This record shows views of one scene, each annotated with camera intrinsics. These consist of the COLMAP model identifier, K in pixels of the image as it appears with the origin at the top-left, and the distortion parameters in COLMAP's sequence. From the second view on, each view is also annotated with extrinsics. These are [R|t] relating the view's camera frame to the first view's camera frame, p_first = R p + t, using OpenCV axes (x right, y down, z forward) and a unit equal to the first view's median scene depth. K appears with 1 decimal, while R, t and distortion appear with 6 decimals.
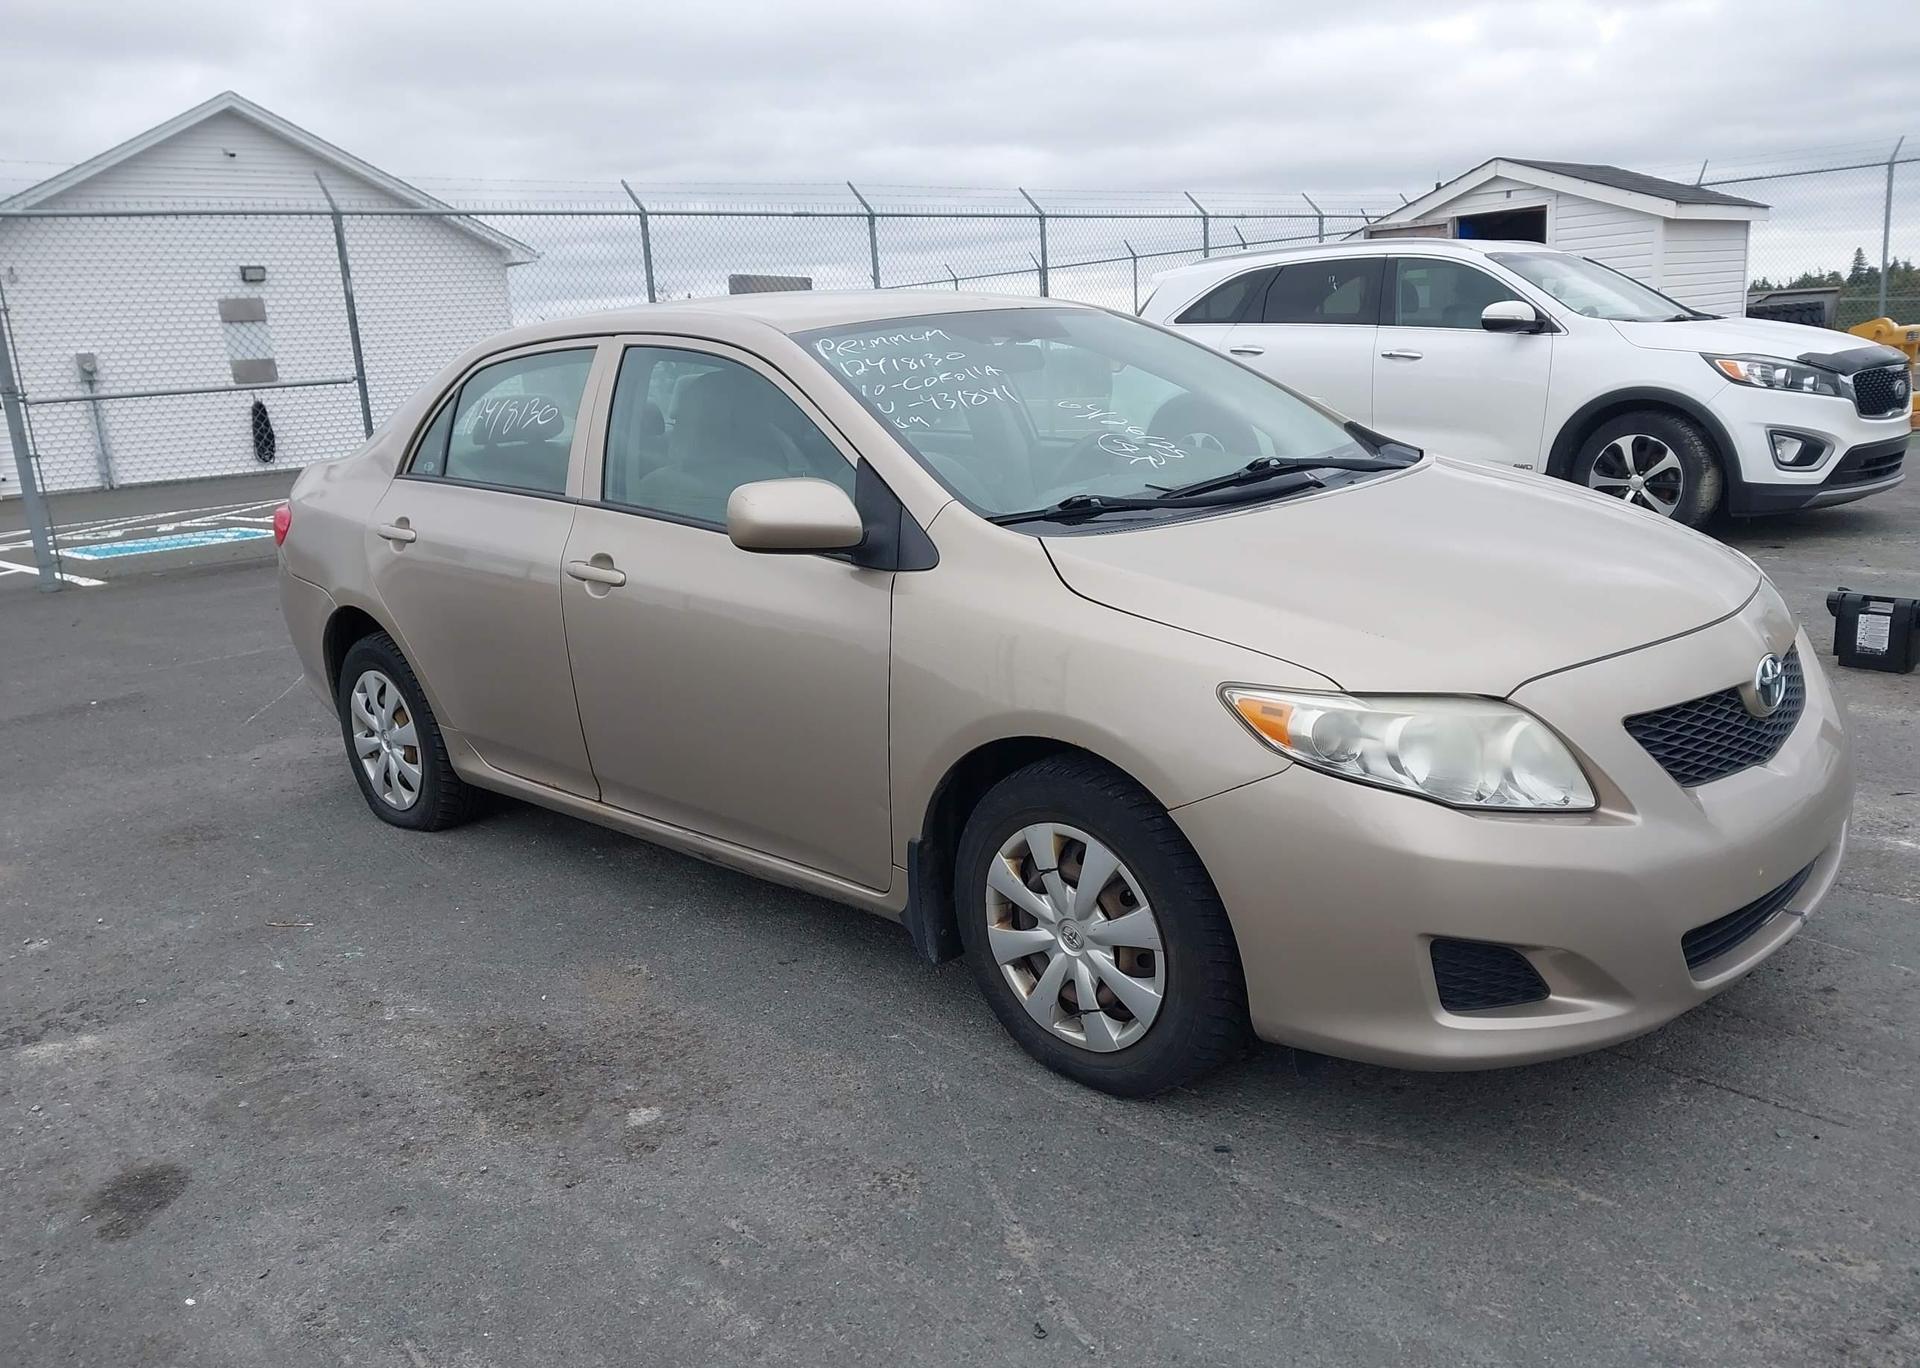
lens RADIAL K [[1492.1, 0, 960.0], [0, 1492.1, 684.0], [0, 0, 1]] dist [0.023703, -0.035542]
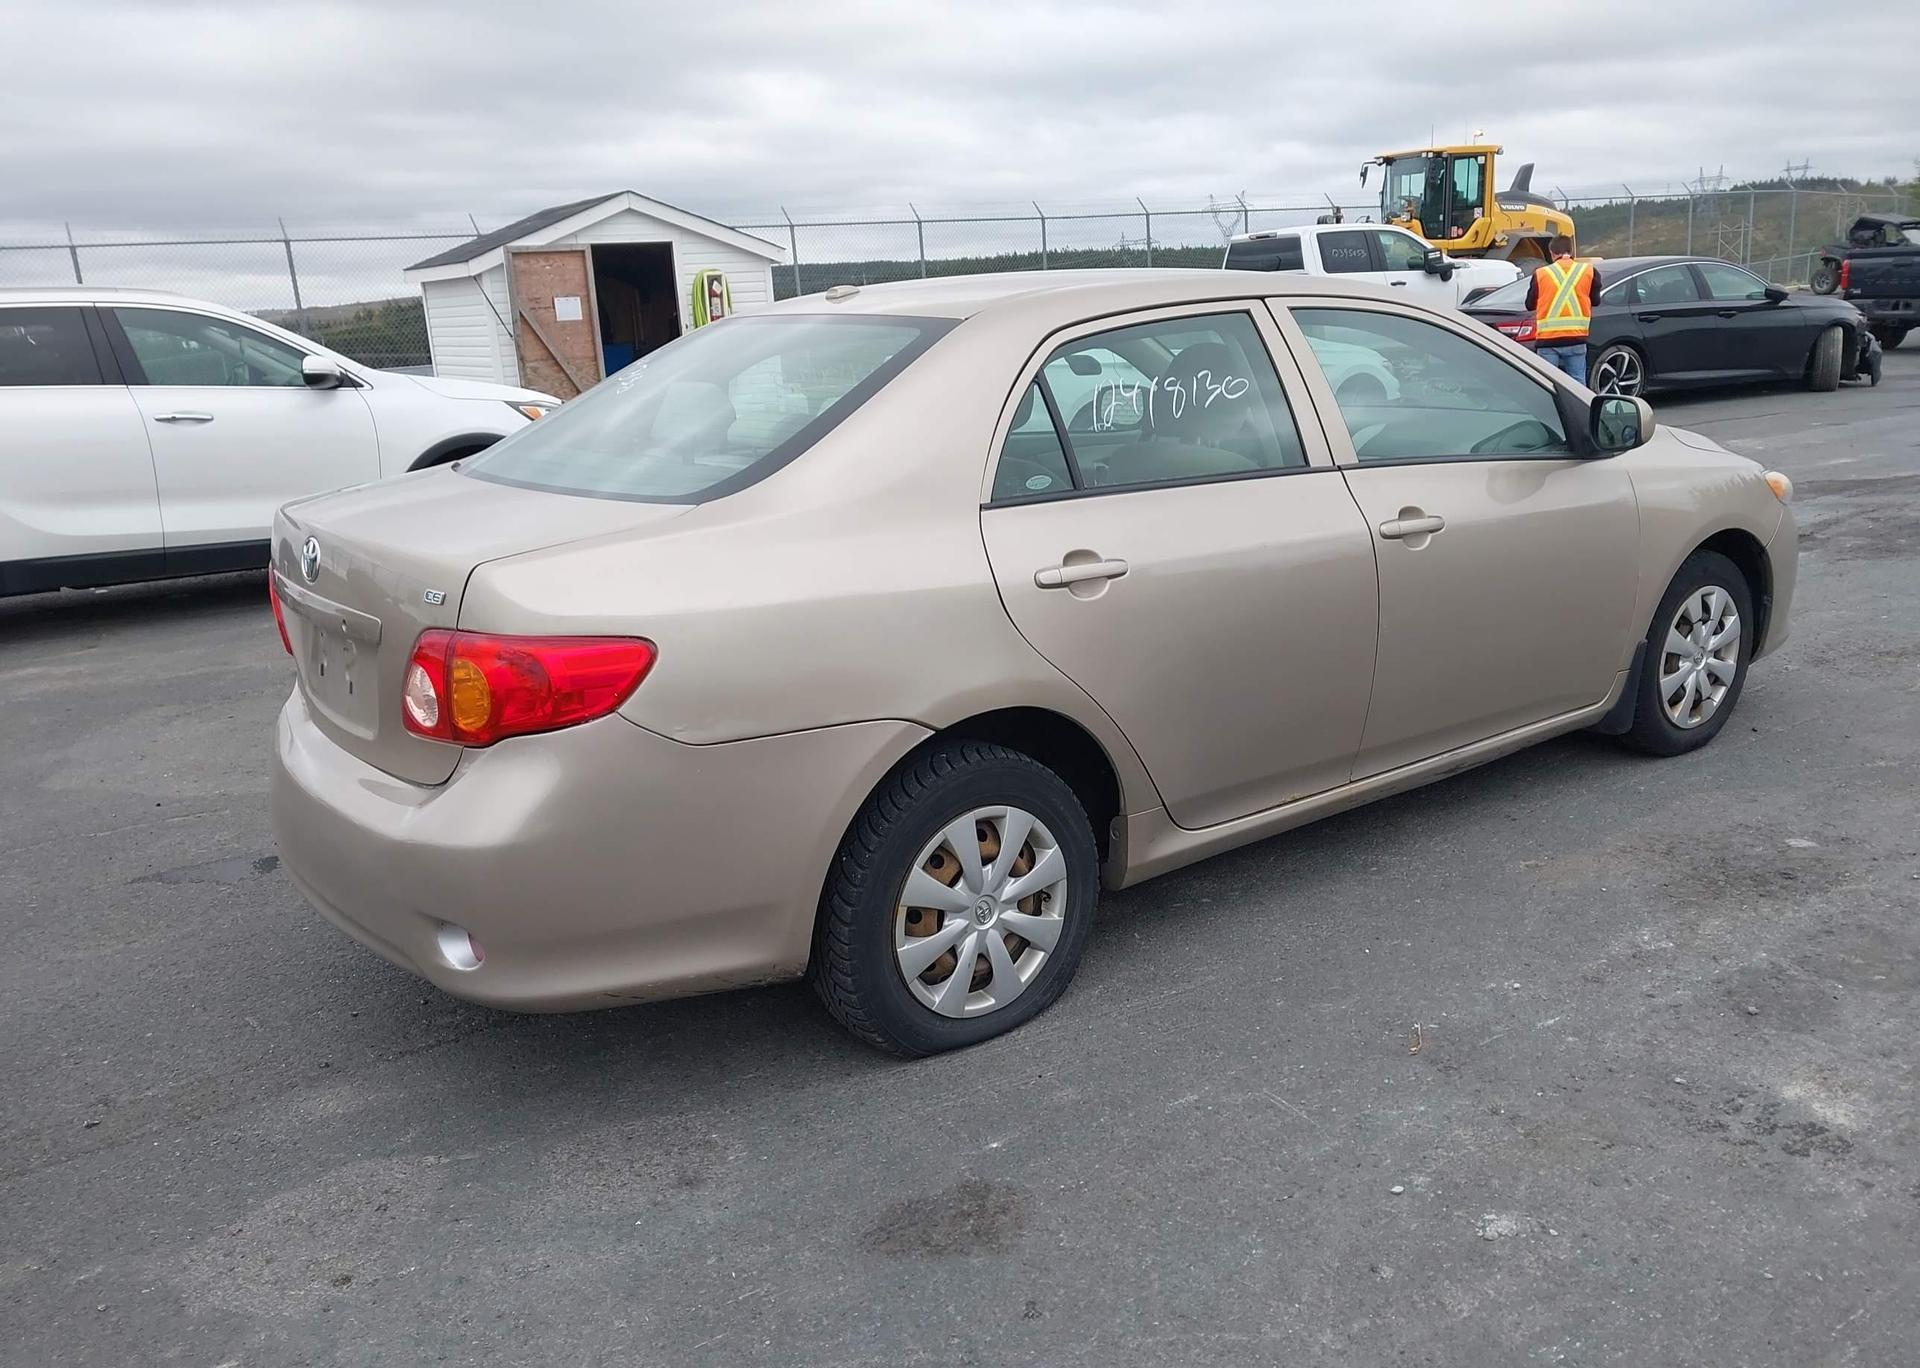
lens RADIAL K [[1499.9, 0, 981.3], [0, 1499.9, 682.5], [0, 0, 1]] dist [0.036039, -0.018761]
pose [[0.161712, -0.189528, 0.968467, -1.268755], [0.269741, 0.952500, 0.141363, -0.191809], [-0.949257, 0.238375, 0.205155, 1.073828]]
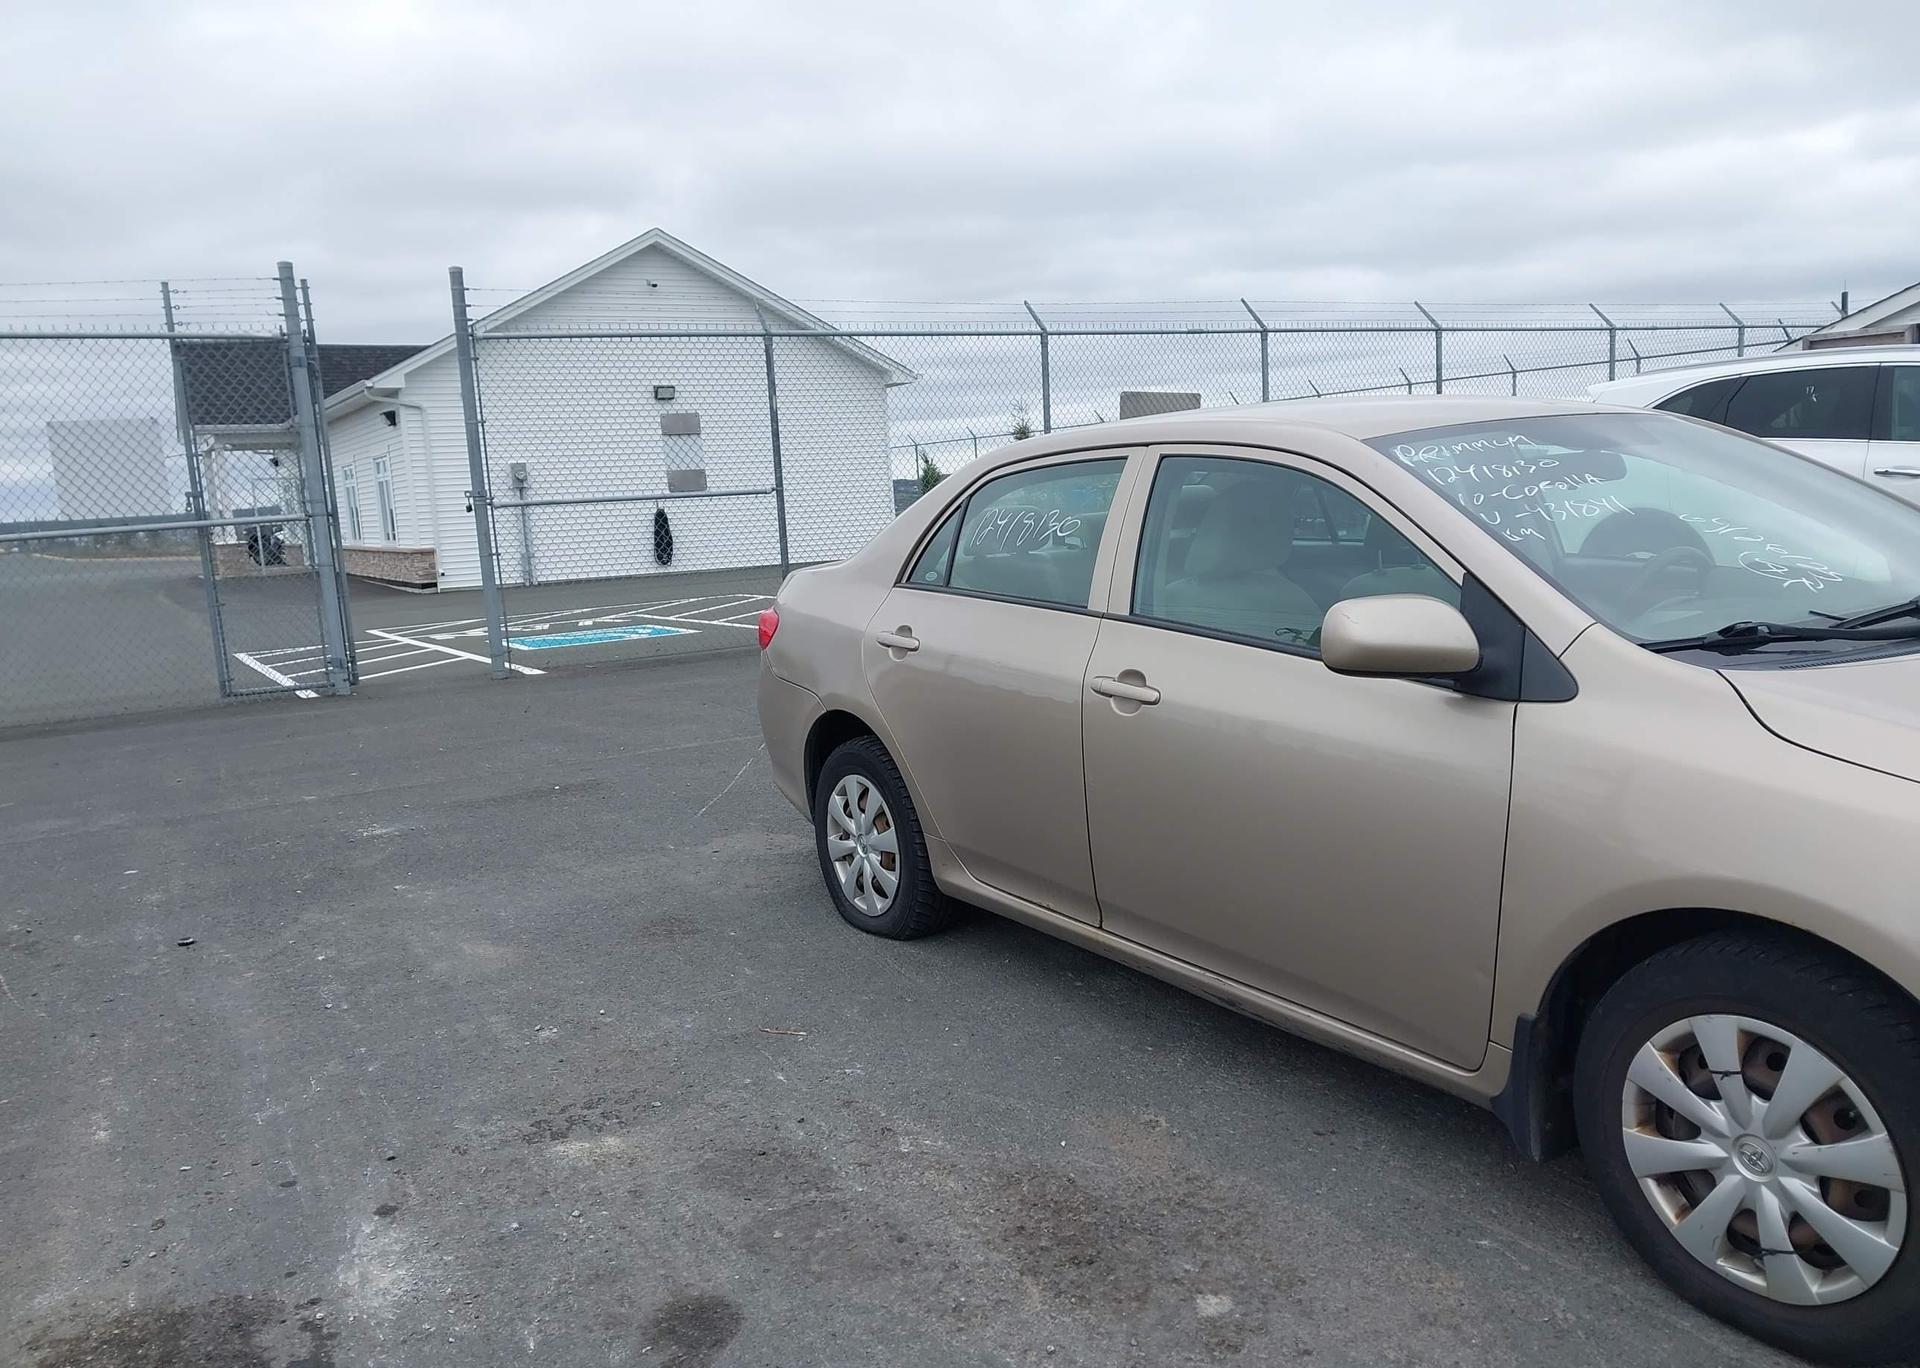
lens RADIAL K [[1474.6, 0, 960.0], [0, 1474.6, 684.0], [0, 0, 1]] dist [0.100358, -0.131119]
pose [[0.975898, 0.040199, -0.214491, -0.141364], [-0.056091, 0.996071, -0.068523, -0.007215], [0.210893, 0.078903, 0.974319, 0.058923]]
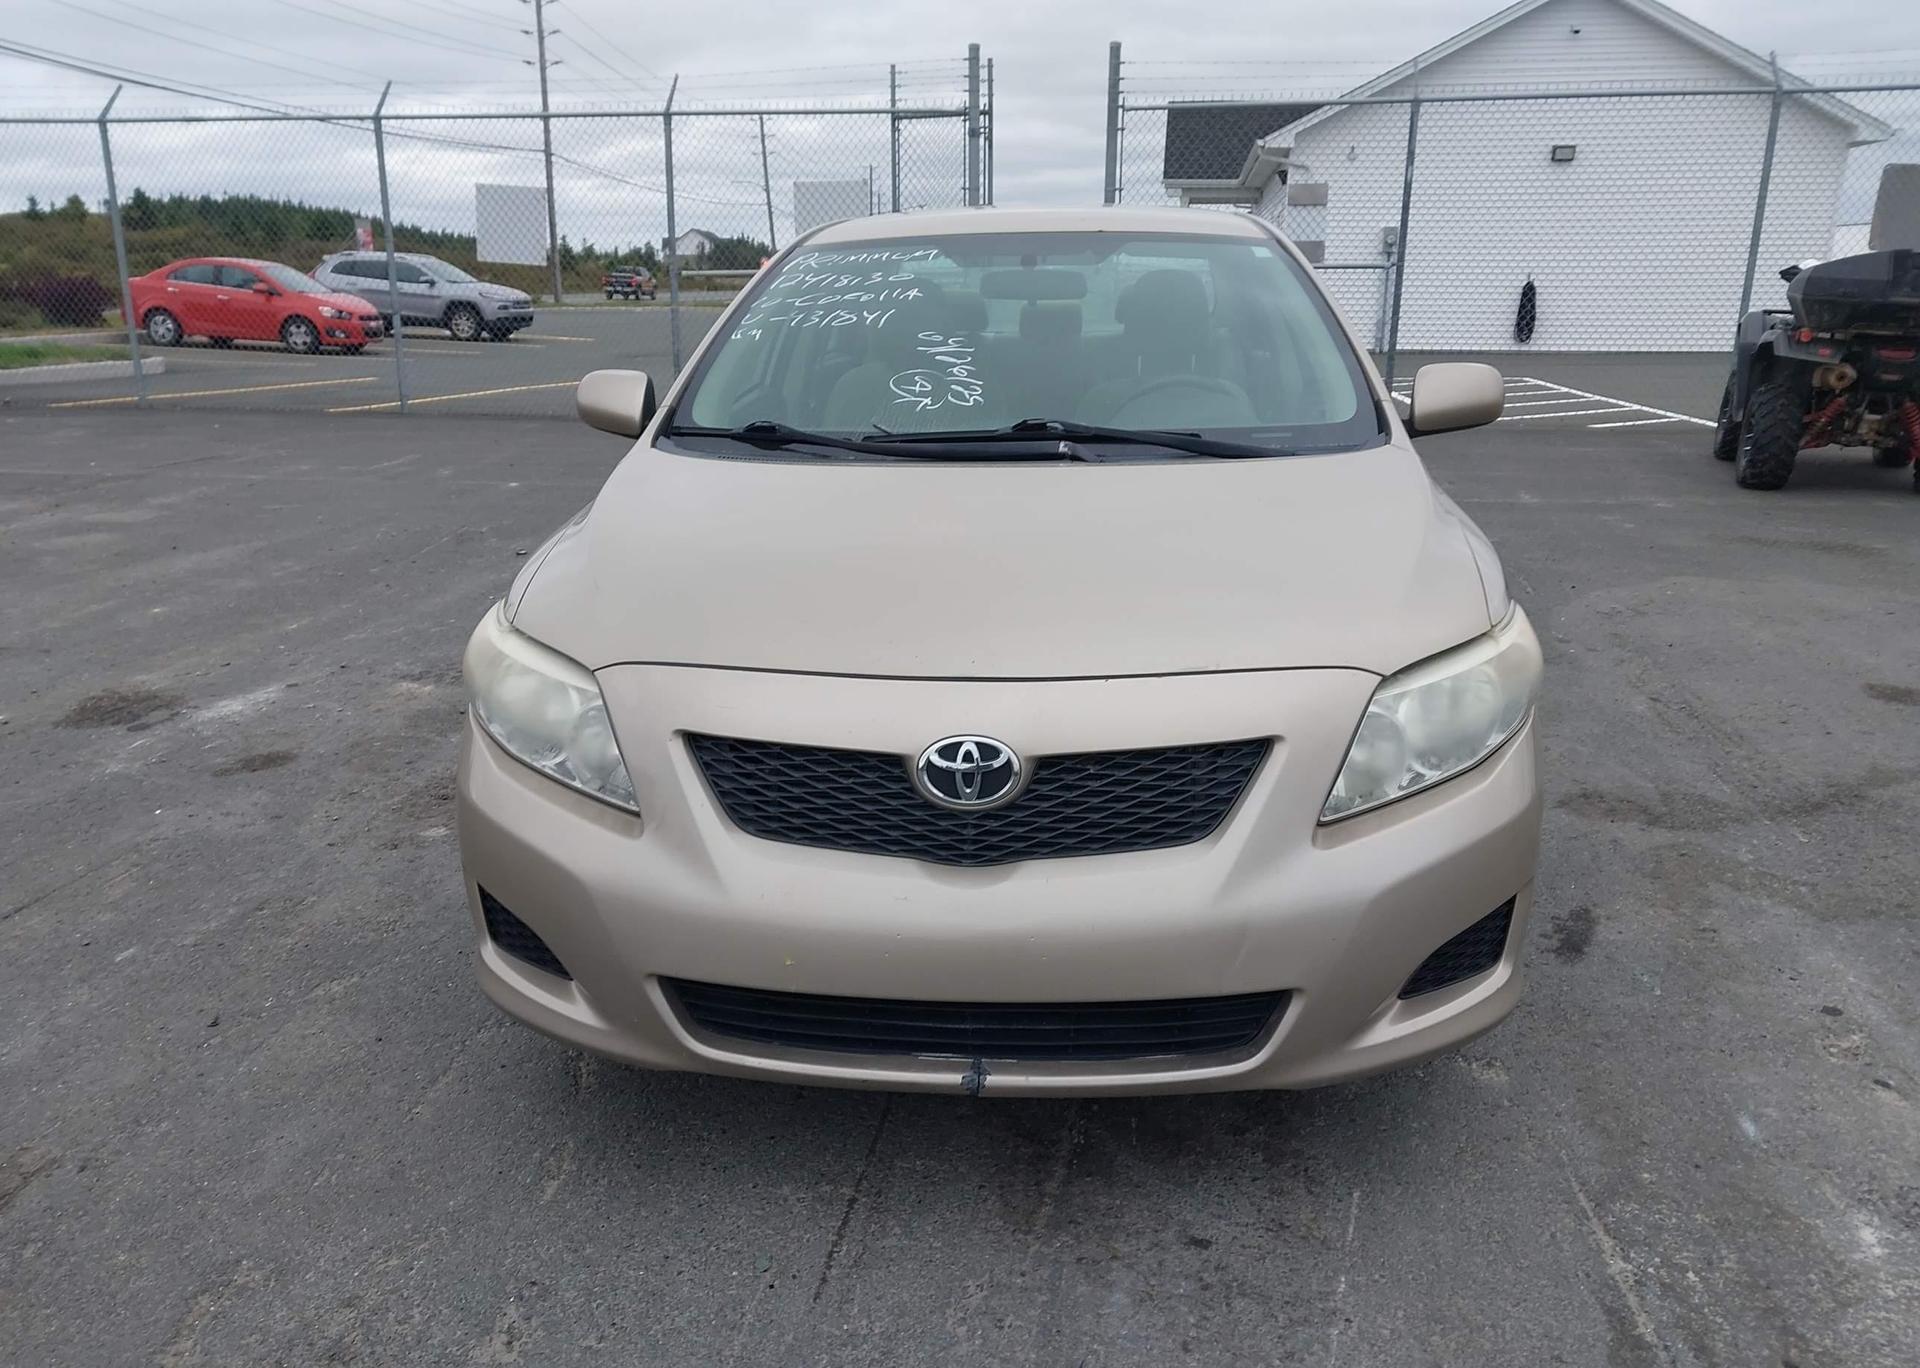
lens RADIAL K [[1536.3, 0, 994.1], [0, 1536.3, 678.1], [0, 0, 1]] dist [0.004489, 0.004211]
pose [[0.630352, 0.261740, -0.730855, 0.823502], [-0.213115, 0.963622, 0.161292, -0.132160], [0.746484, 0.054085, 0.663201, 0.349018]]
